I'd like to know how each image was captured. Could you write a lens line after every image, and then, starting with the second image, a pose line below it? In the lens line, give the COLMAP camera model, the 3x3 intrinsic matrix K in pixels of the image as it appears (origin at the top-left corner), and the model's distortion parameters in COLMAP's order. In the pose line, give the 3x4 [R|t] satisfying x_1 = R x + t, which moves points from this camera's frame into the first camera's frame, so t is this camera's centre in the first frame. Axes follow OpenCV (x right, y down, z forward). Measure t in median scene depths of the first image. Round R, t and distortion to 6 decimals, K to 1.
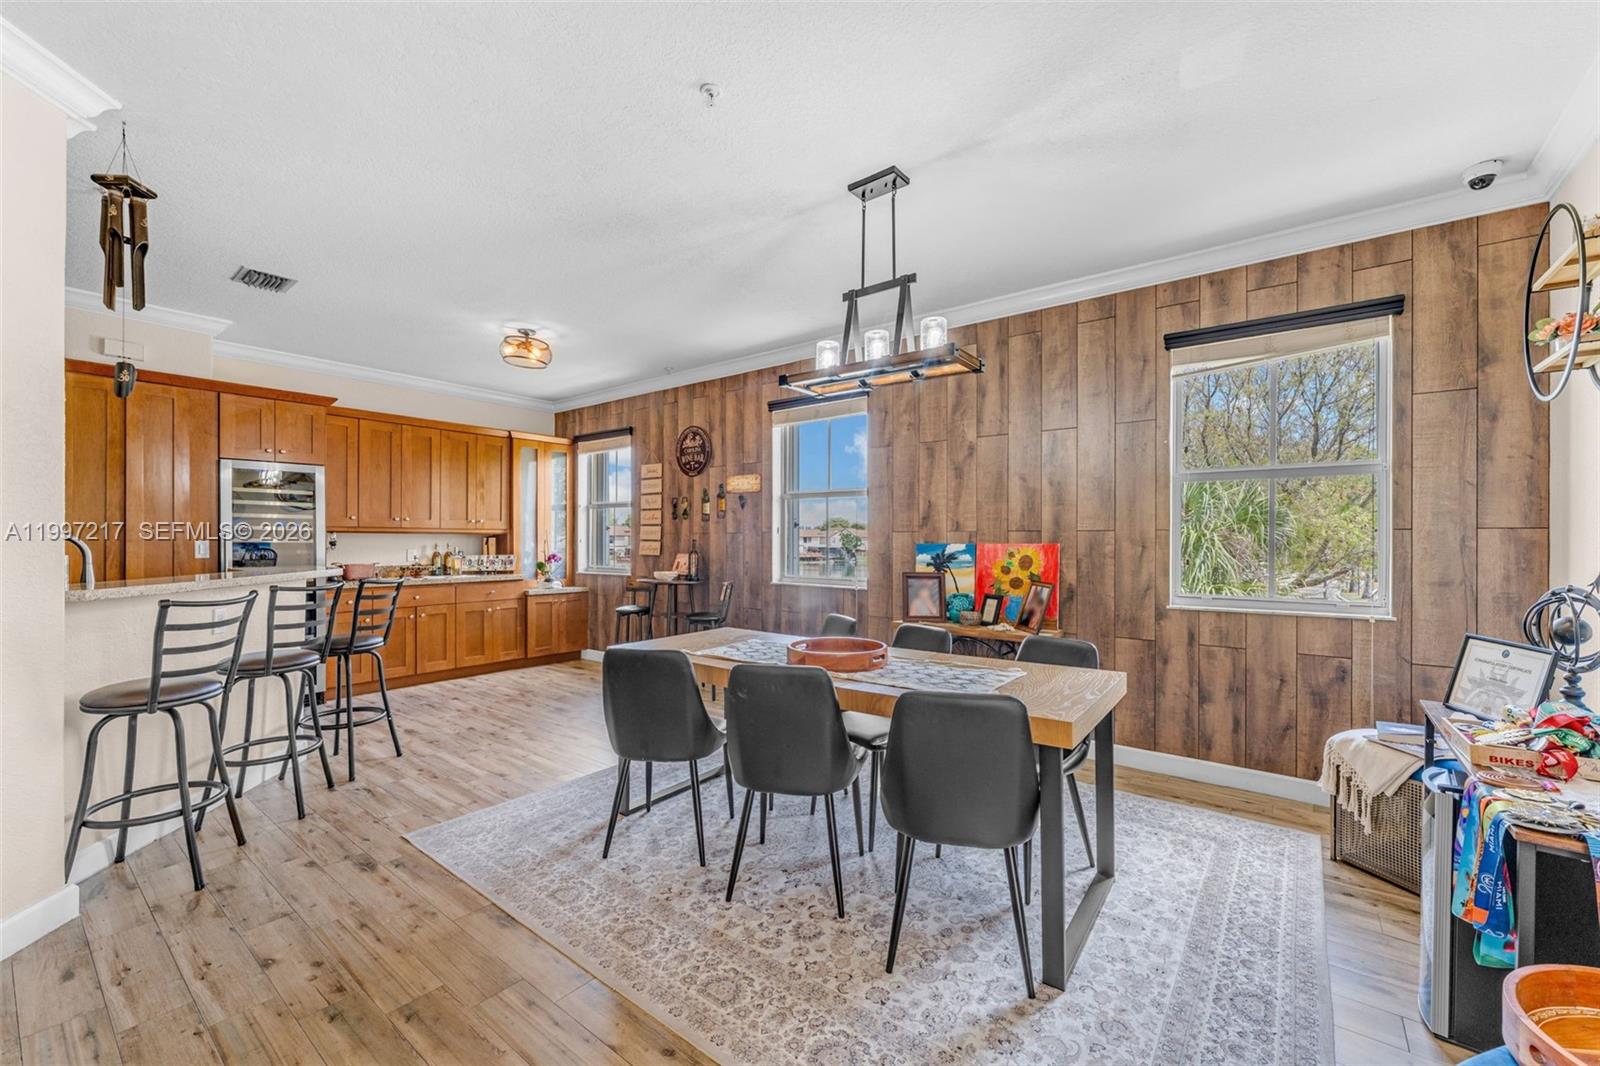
lens RADIAL K [[649.7, 0, 796.6], [0, 649.7, 538.7], [0, 0, 1]] dist [0.000144, -0.000111]
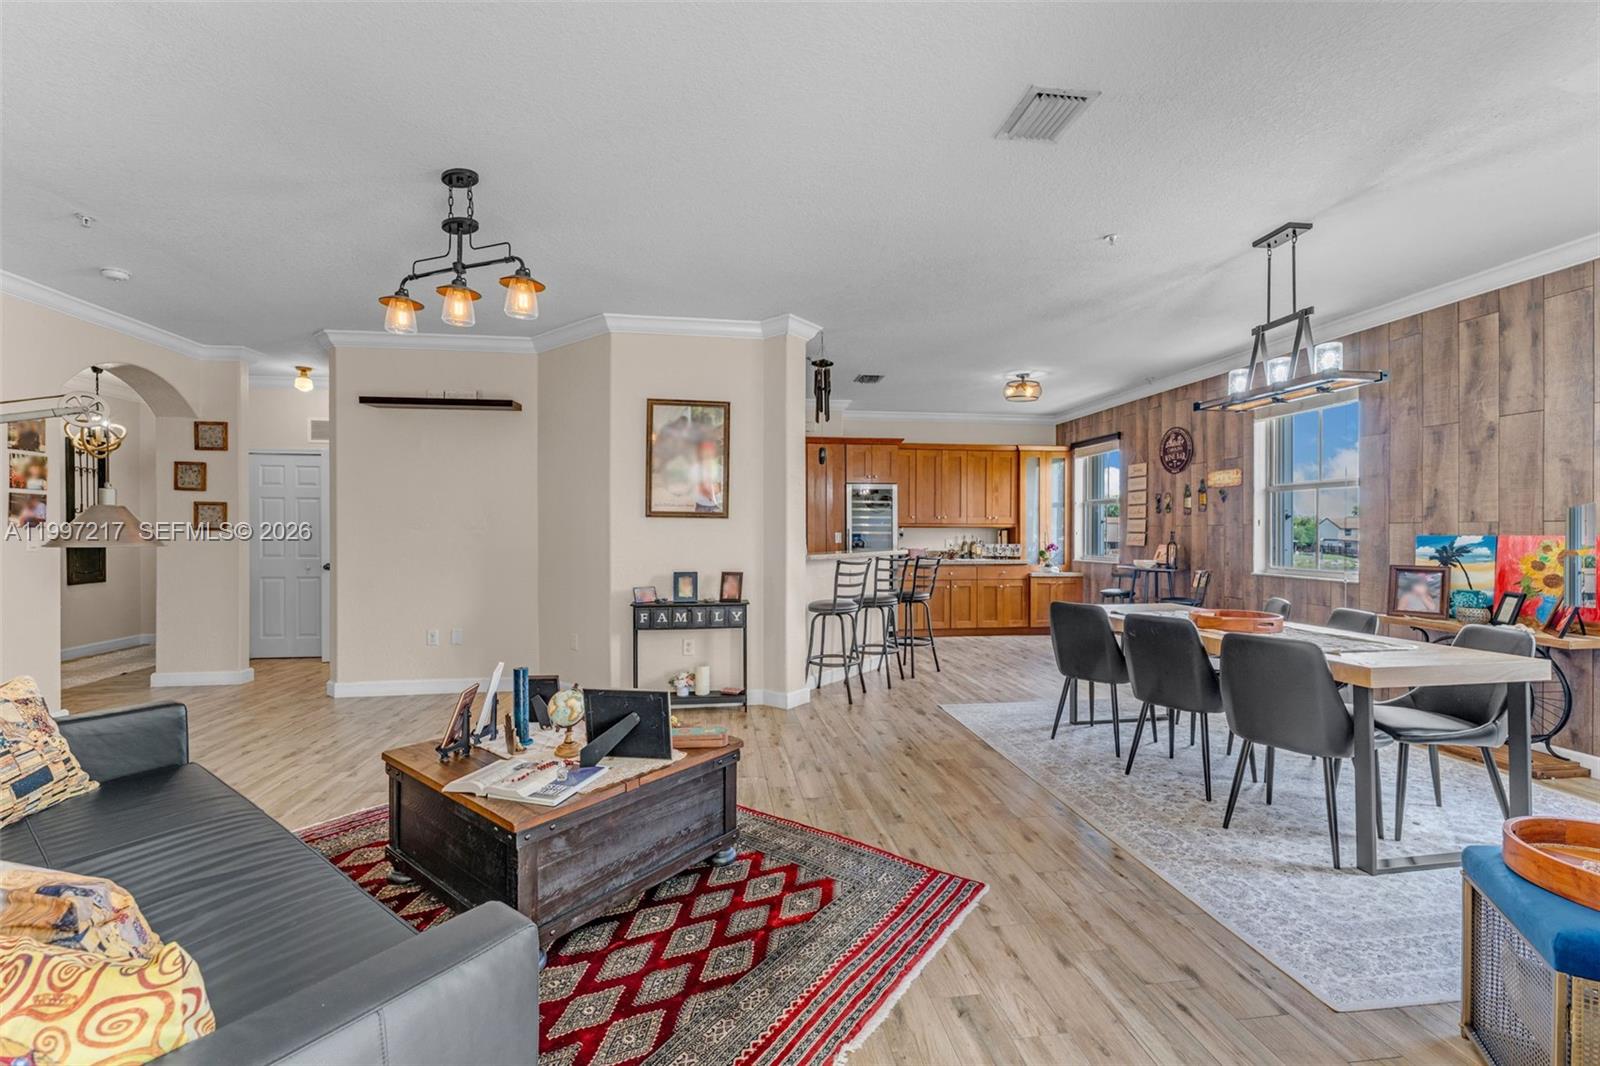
lens RADIAL K [[649.7, 0, 800.9], [0, 649.7, 535.2], [0, 0, 1]] dist [0.000144, -0.000111]
pose [[0.719789, 0.002069, -0.694190, 0.205386], [0.001909, 0.999986, 0.004960, 0.000784], [0.694190, -0.004895, 0.719775, -0.309241]]
